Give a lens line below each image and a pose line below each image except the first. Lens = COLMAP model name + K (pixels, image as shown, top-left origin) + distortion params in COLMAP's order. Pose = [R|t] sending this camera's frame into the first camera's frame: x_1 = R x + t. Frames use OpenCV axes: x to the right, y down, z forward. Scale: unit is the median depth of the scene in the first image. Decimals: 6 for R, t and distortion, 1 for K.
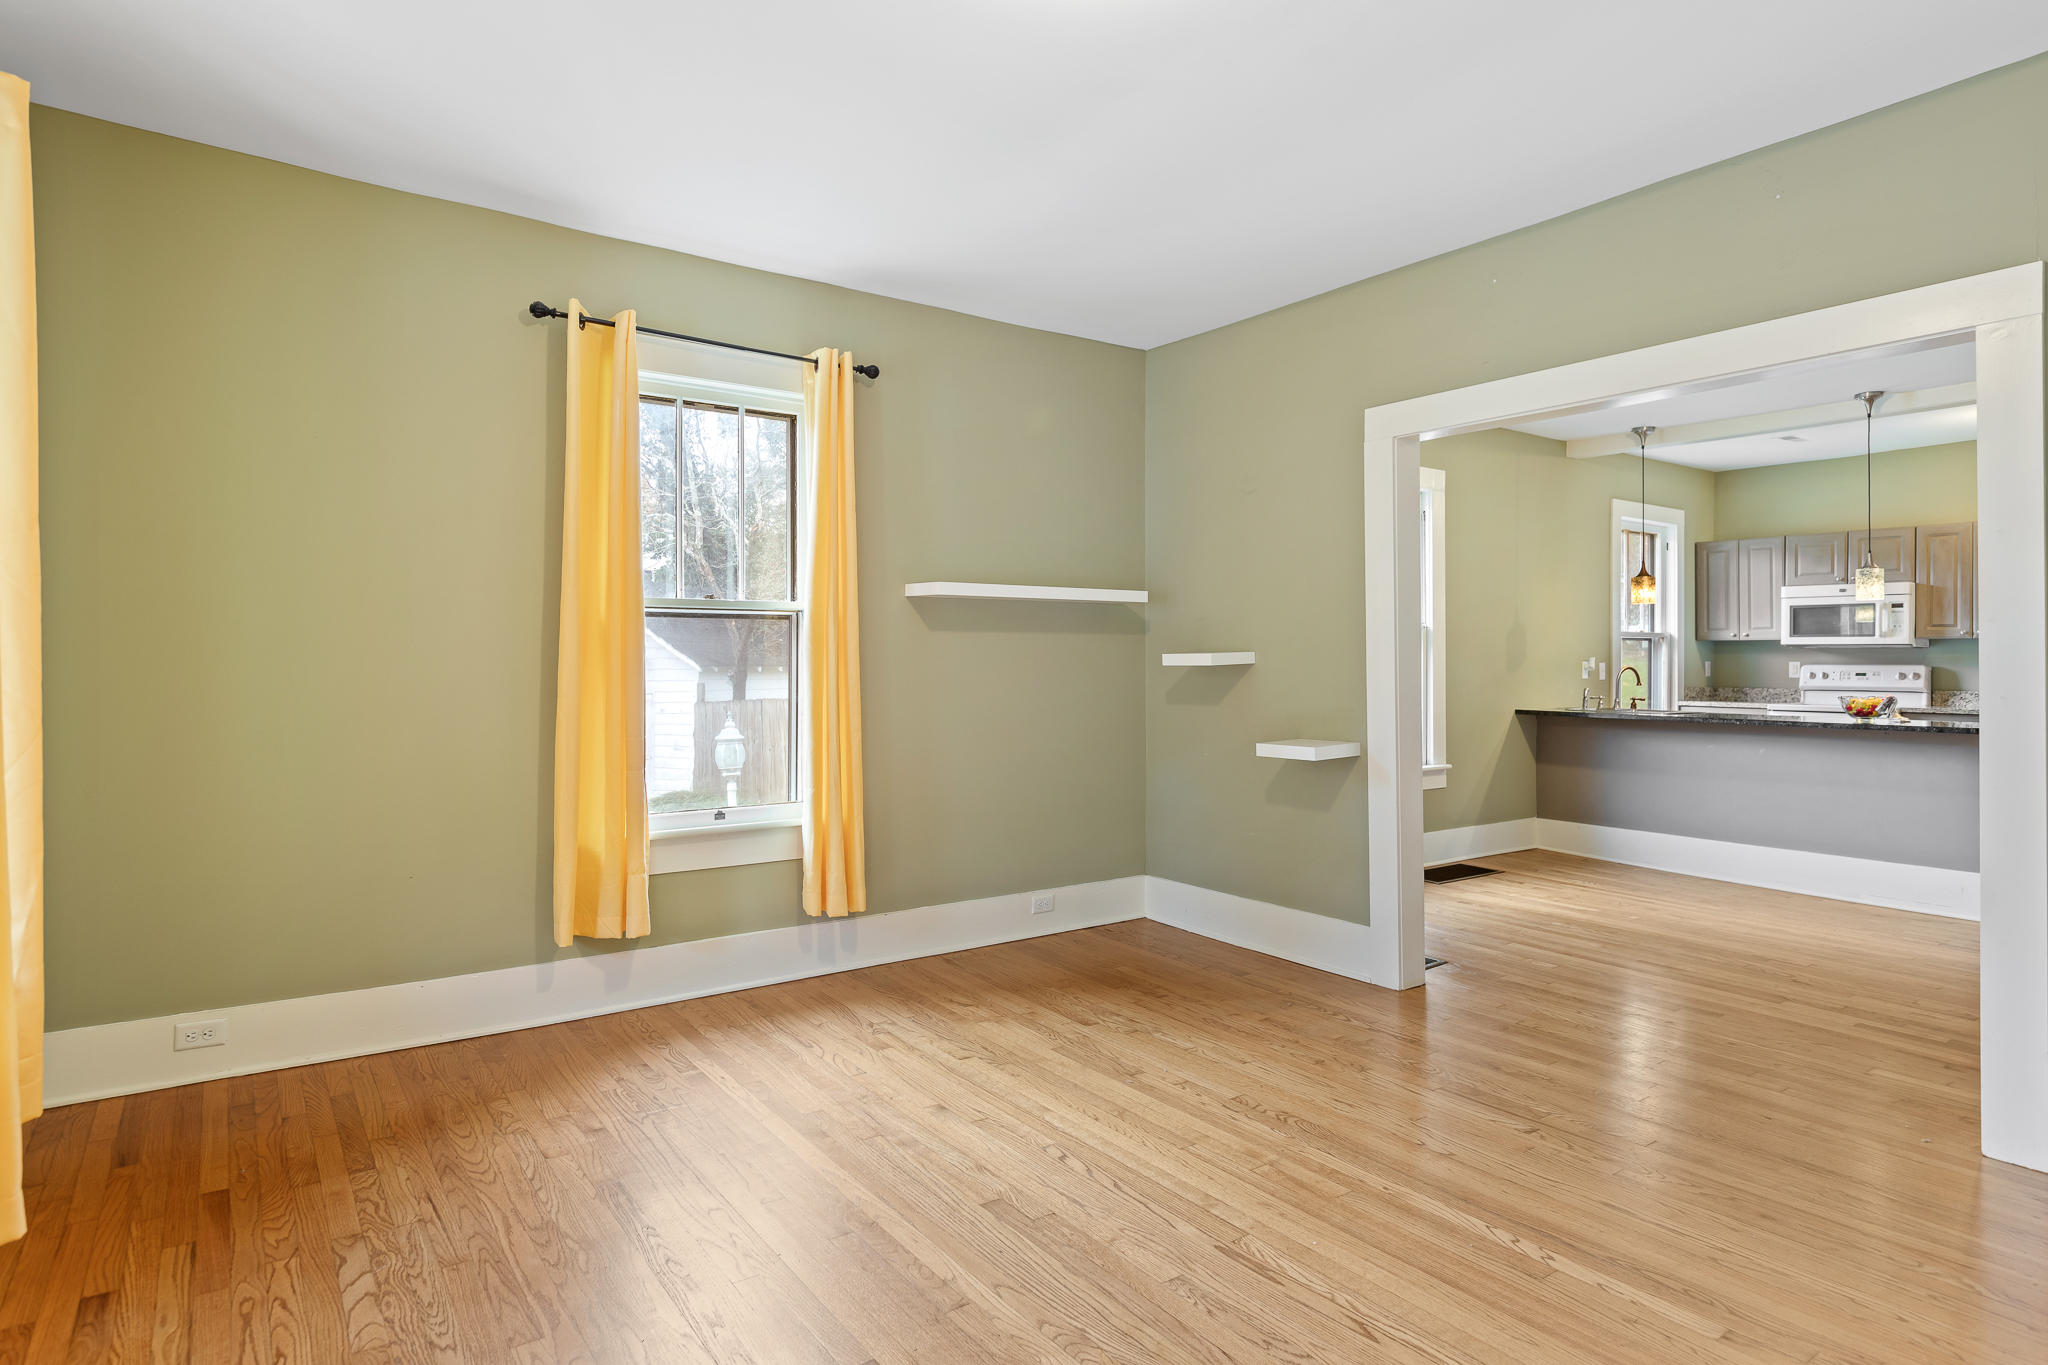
lens RADIAL K [[1123.2, 0, 1024.0], [0, 1123.2, 682.5], [0, 0, 1]] dist [0.002329, 0.000578]
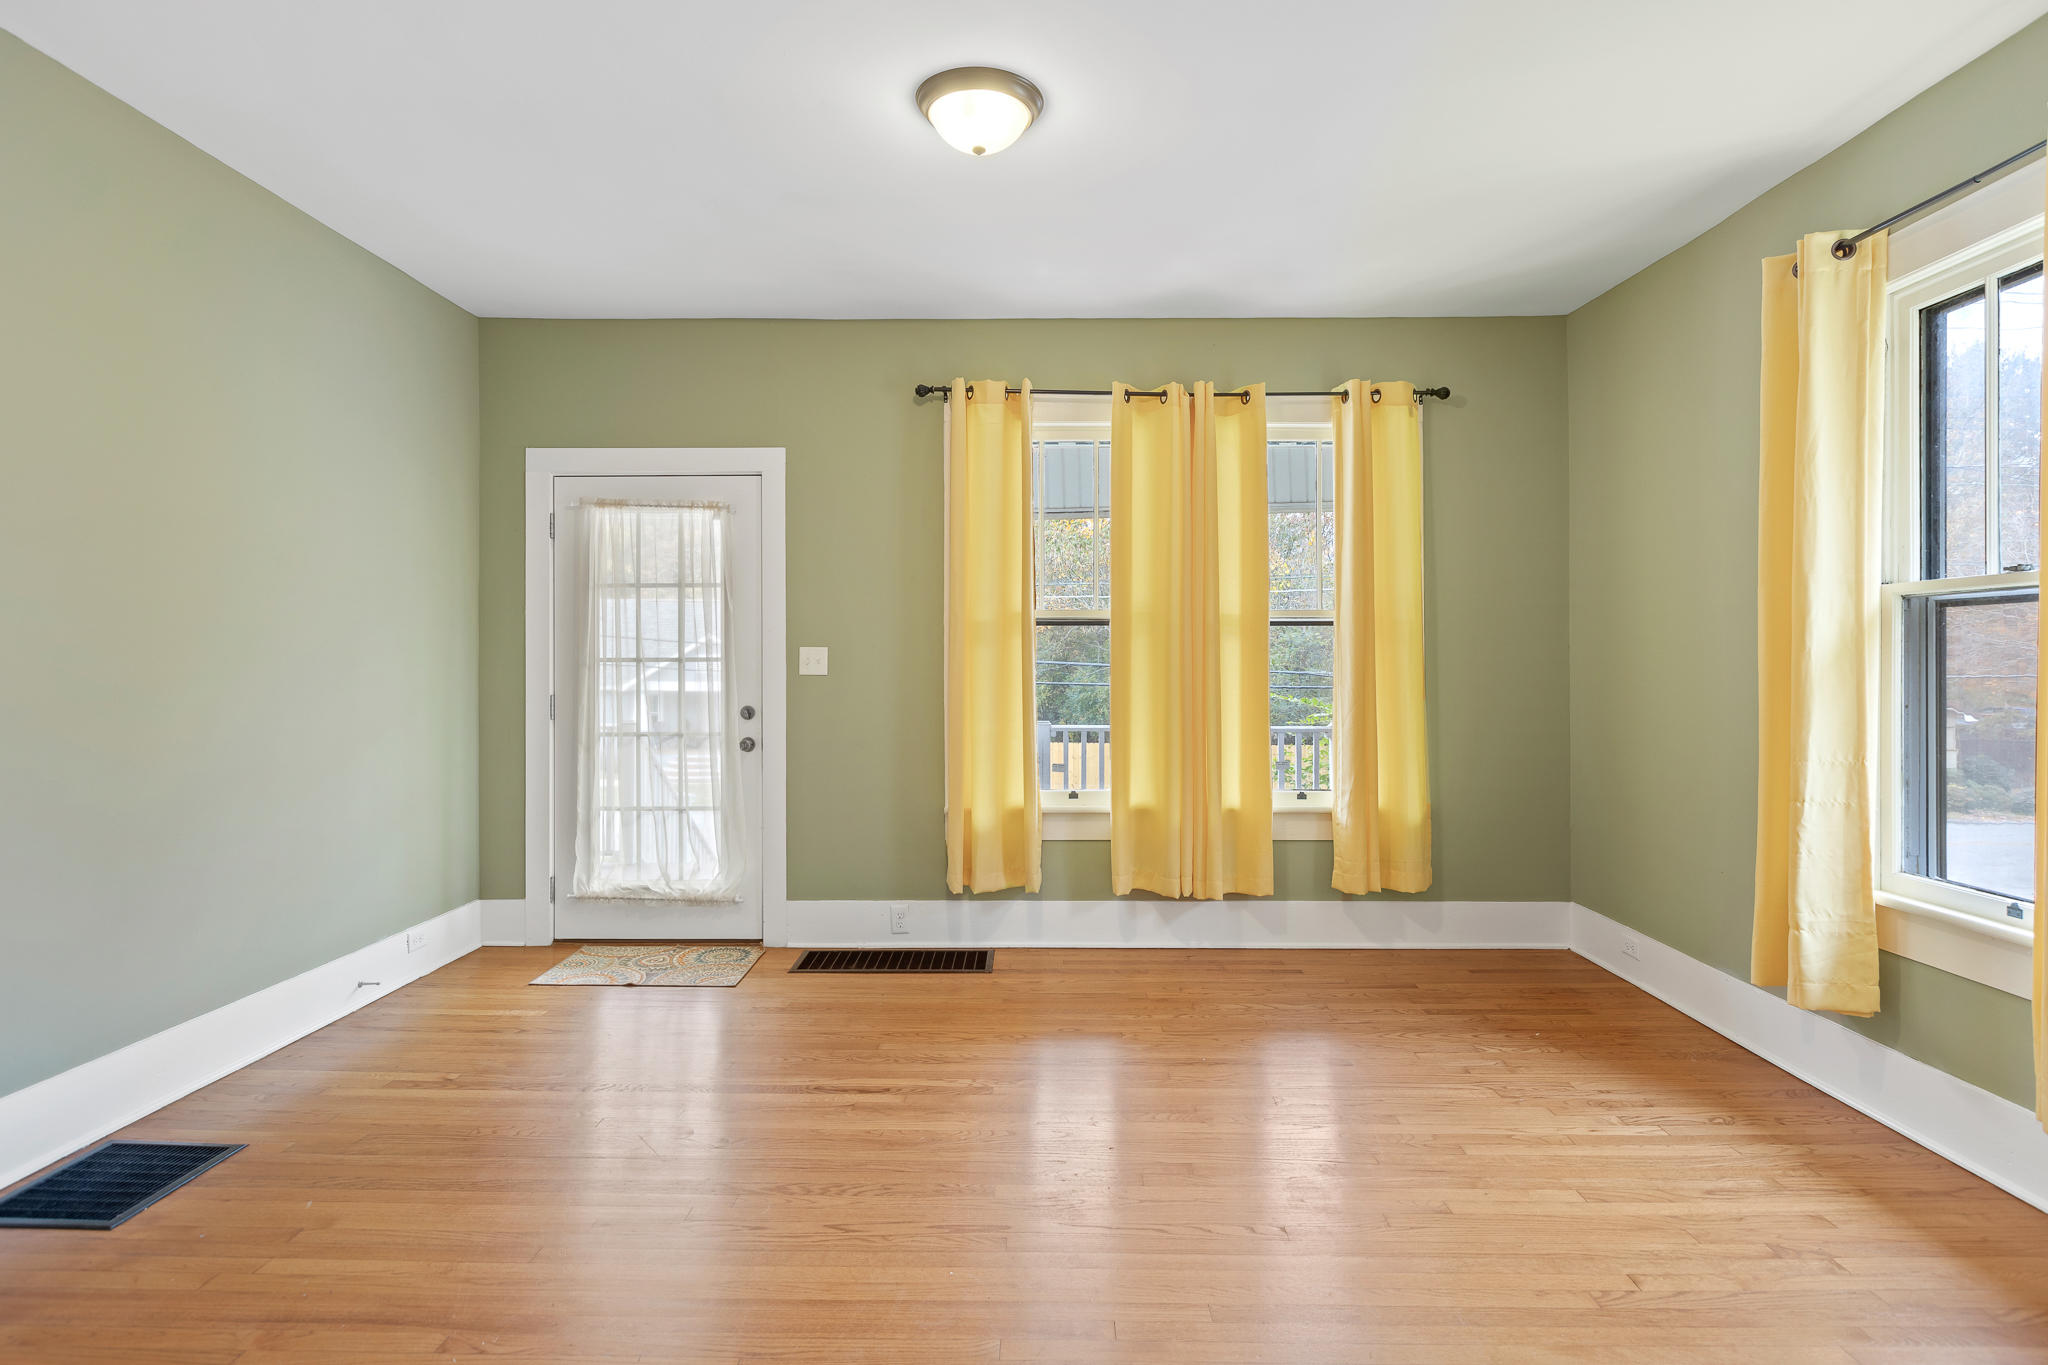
lens RADIAL K [[932.2, 0, 1025.9], [0, 932.2, 651.3], [0, 0, 1]] dist [0.000377, 0.000007]
pose [[0.803104, -0.014417, -0.595665, 0.194291], [-0.004675, 0.999524, -0.030494, -0.001225], [0.595821, 0.027274, 0.802654, 0.139644]]
